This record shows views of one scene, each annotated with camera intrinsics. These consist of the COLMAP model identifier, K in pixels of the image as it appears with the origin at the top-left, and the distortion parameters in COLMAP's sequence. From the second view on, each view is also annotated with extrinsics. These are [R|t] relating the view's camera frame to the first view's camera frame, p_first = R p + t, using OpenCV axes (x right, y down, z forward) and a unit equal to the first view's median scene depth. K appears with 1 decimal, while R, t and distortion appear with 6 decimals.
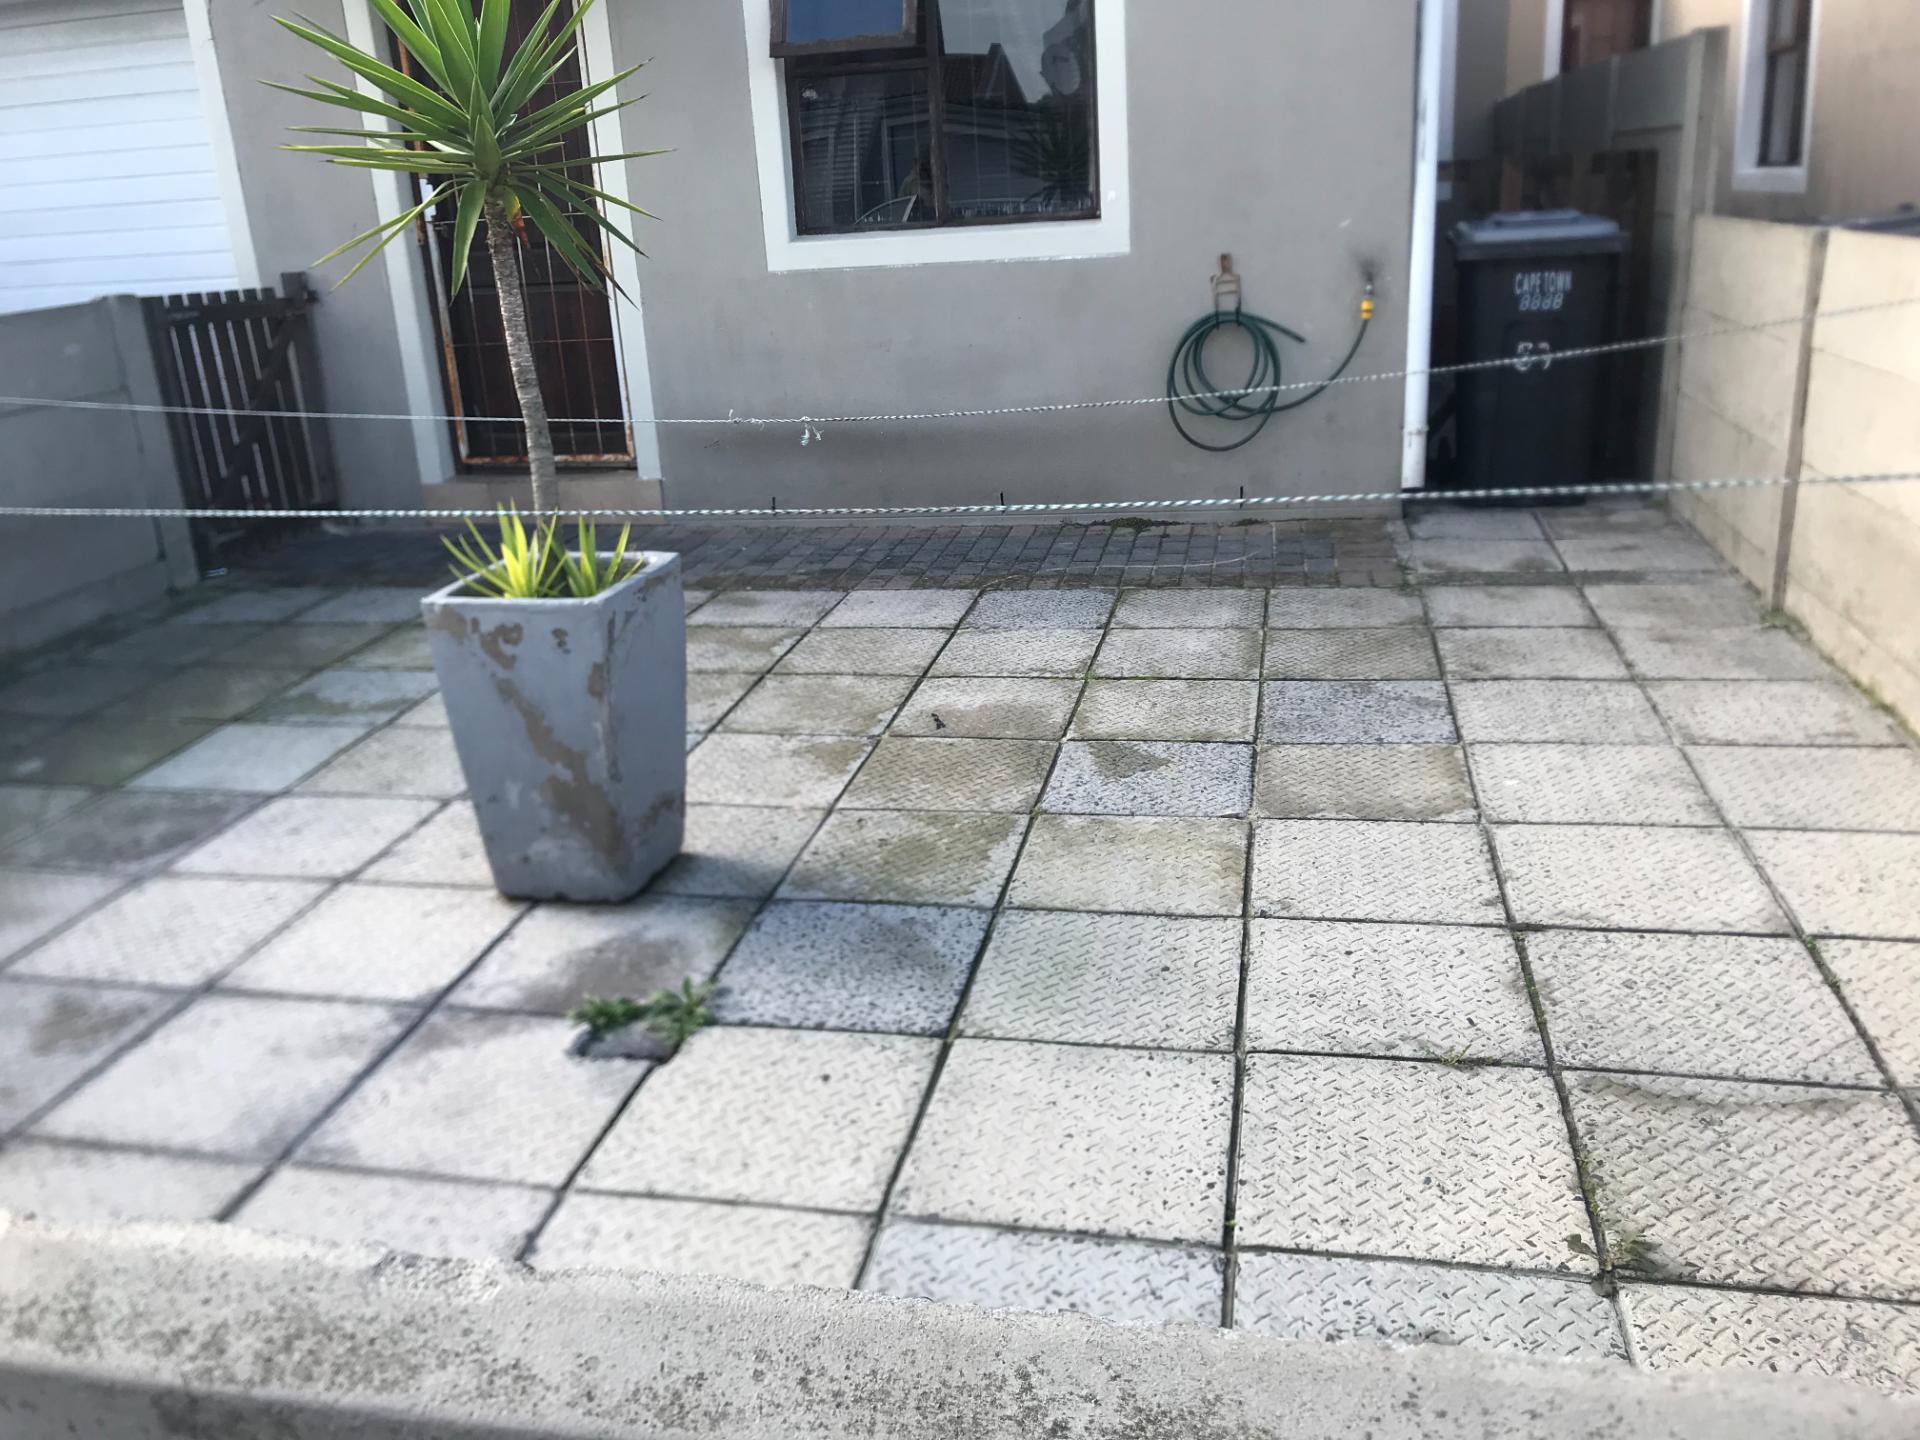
lens RADIAL K [[1566.2, 0, 960.0], [0, 1566.2, 720.0], [0, 0, 1]] dist [0.012672, -0.001324]
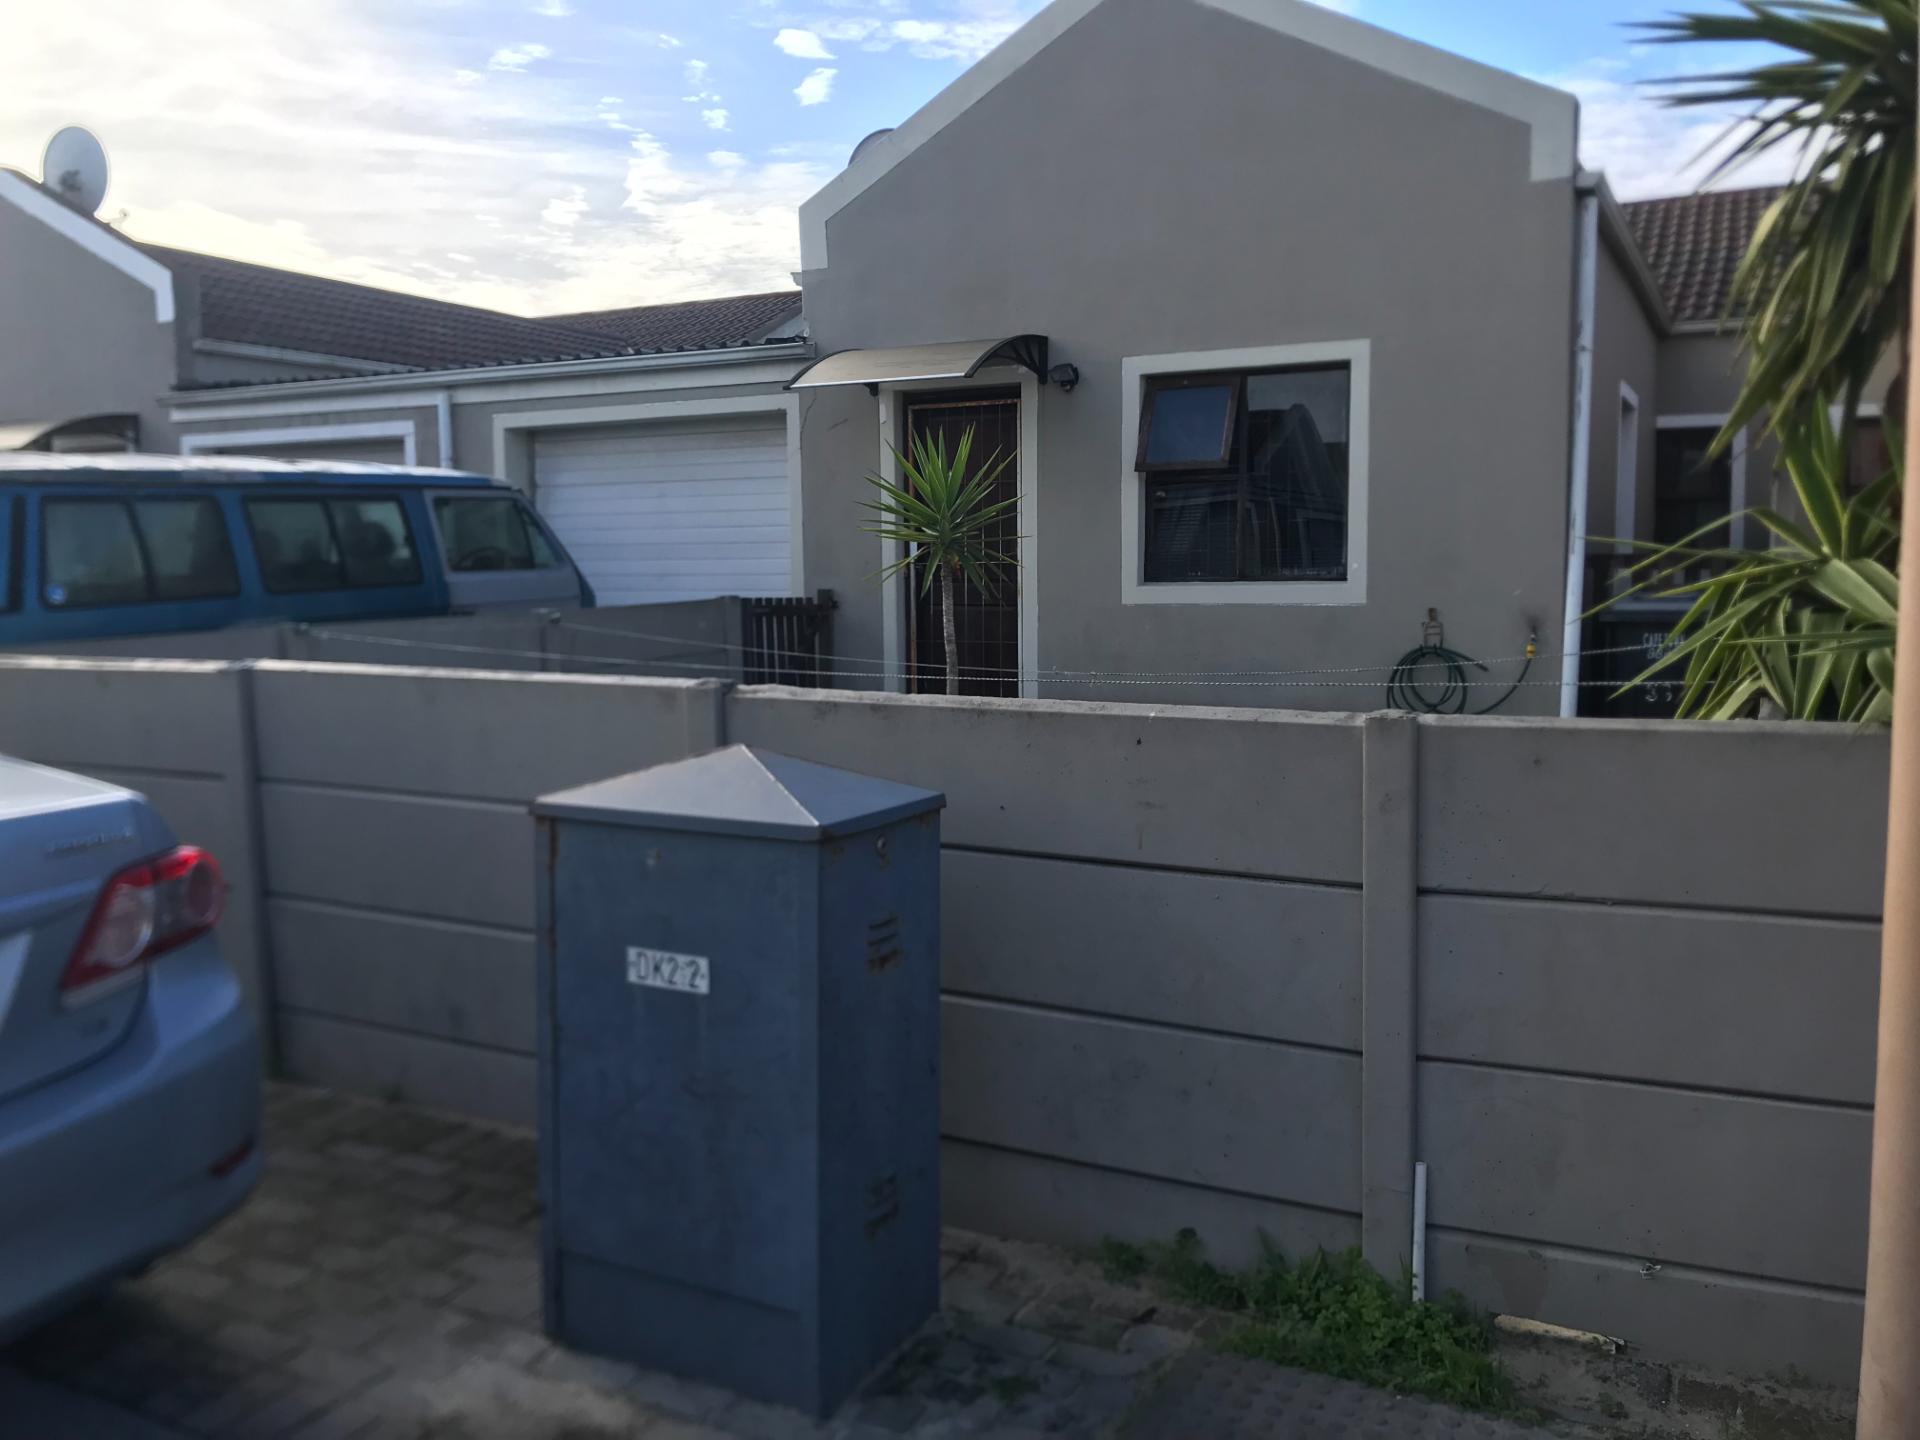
lens RADIAL K [[1566.2, 0, 960.0], [0, 1566.2, 720.0], [0, 0, 1]] dist [0.012672, -0.001324]
pose [[0.959003, 0.073907, -0.273589, 0.153263], [-0.129878, 0.972663, -0.192504, 0.136551], [0.251883, 0.220145, 0.942386, -0.444992]]
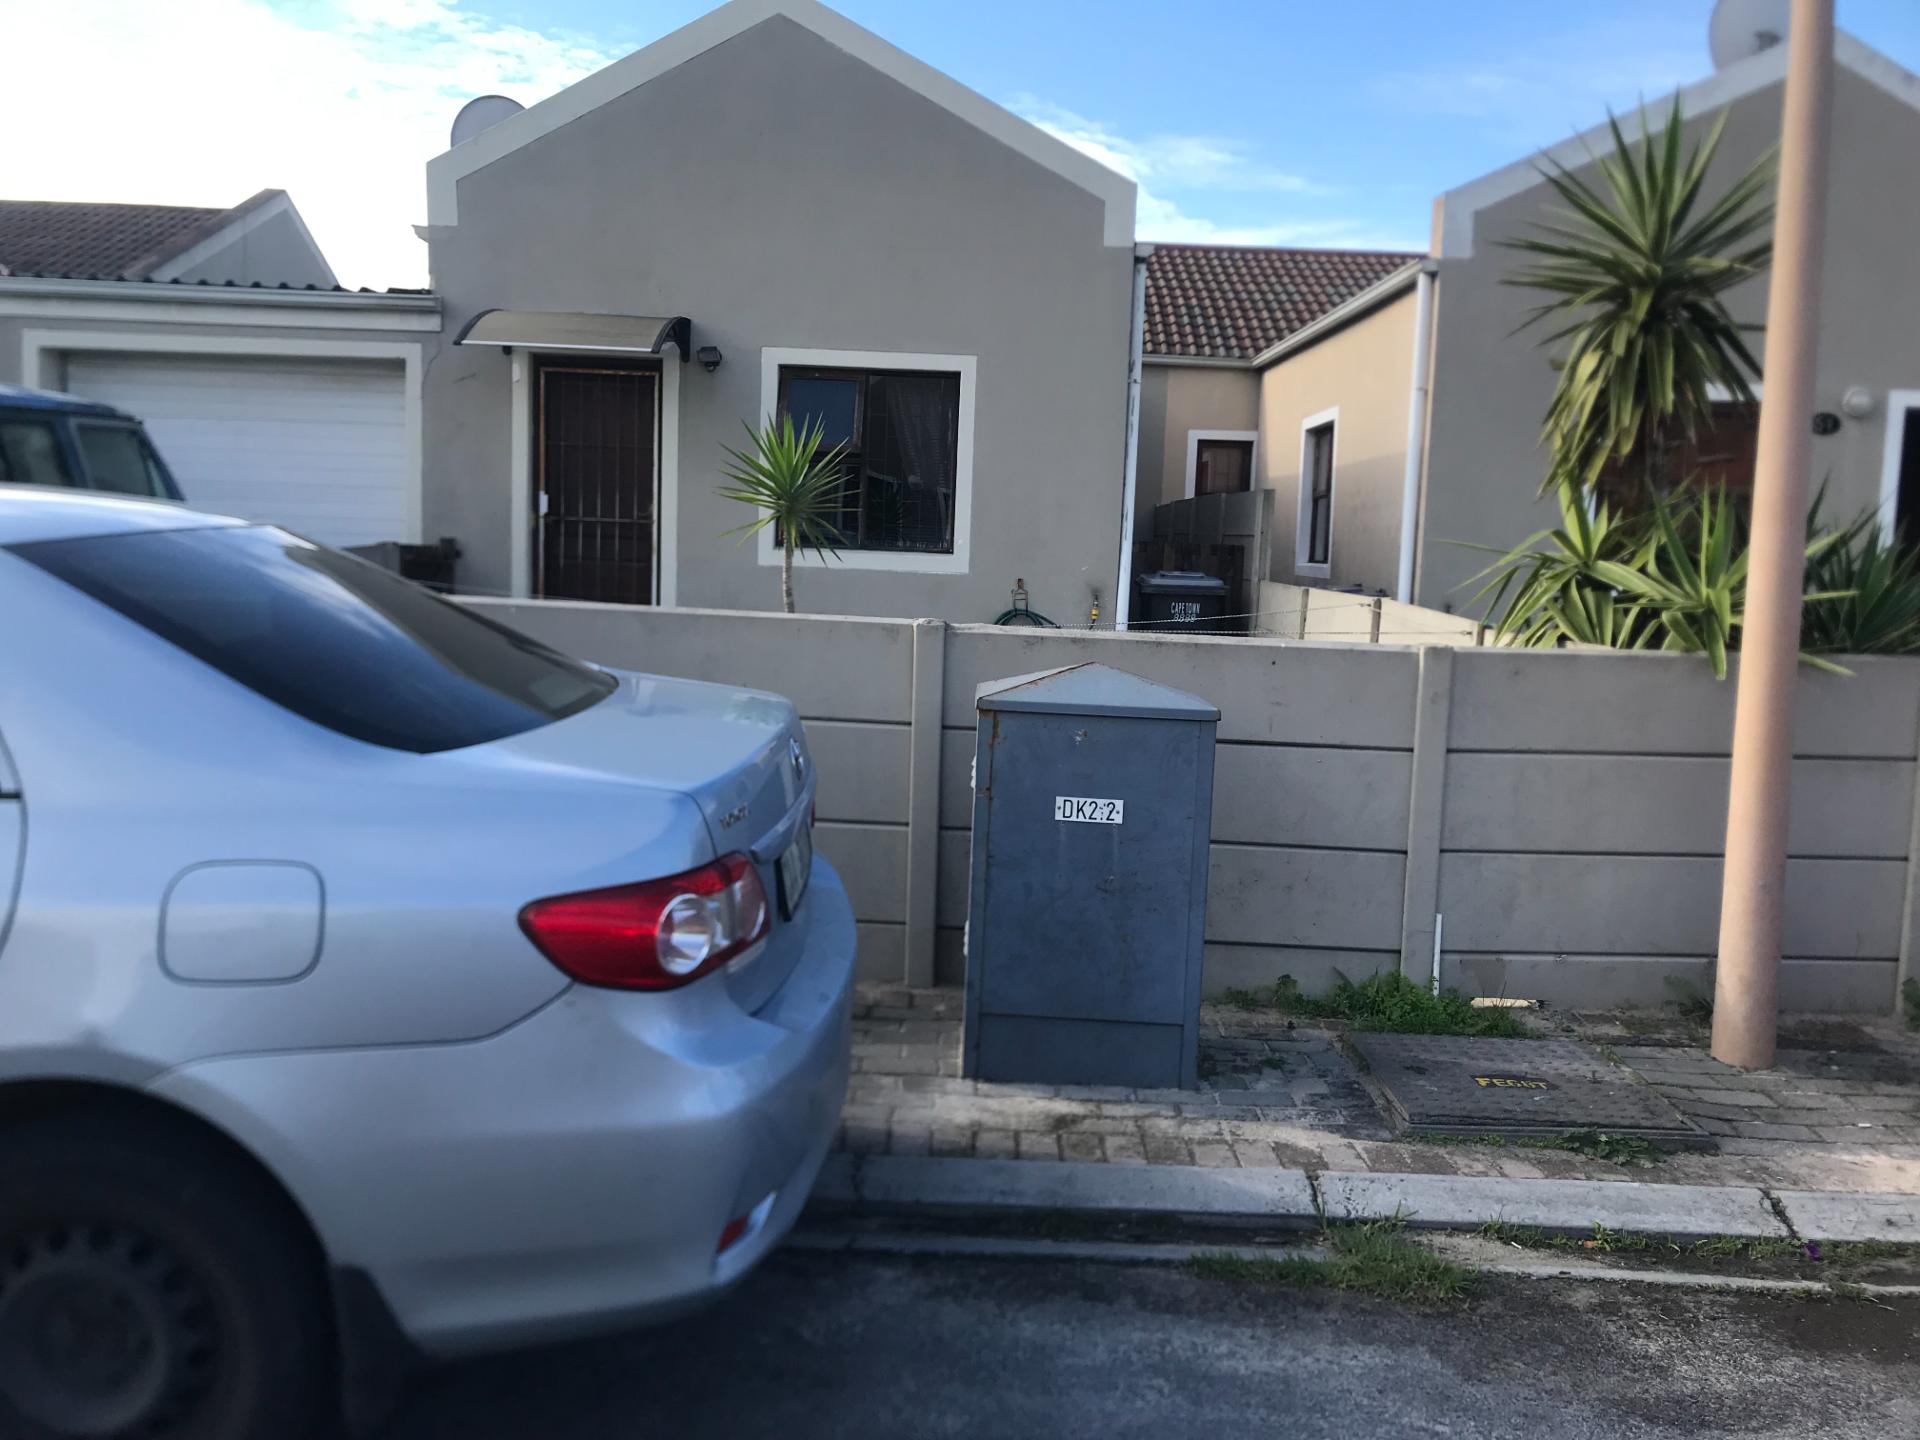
lens RADIAL K [[1552.3, 0, 960.0], [0, 1552.3, 720.0], [0, 0, 1]] dist [0.135191, -0.302239]
pose [[0.976406, 0.070857, 0.203984, -0.252337], [-0.027616, 0.977849, -0.207484, 0.236528], [-0.214168, 0.196955, 0.956735, -0.669429]]
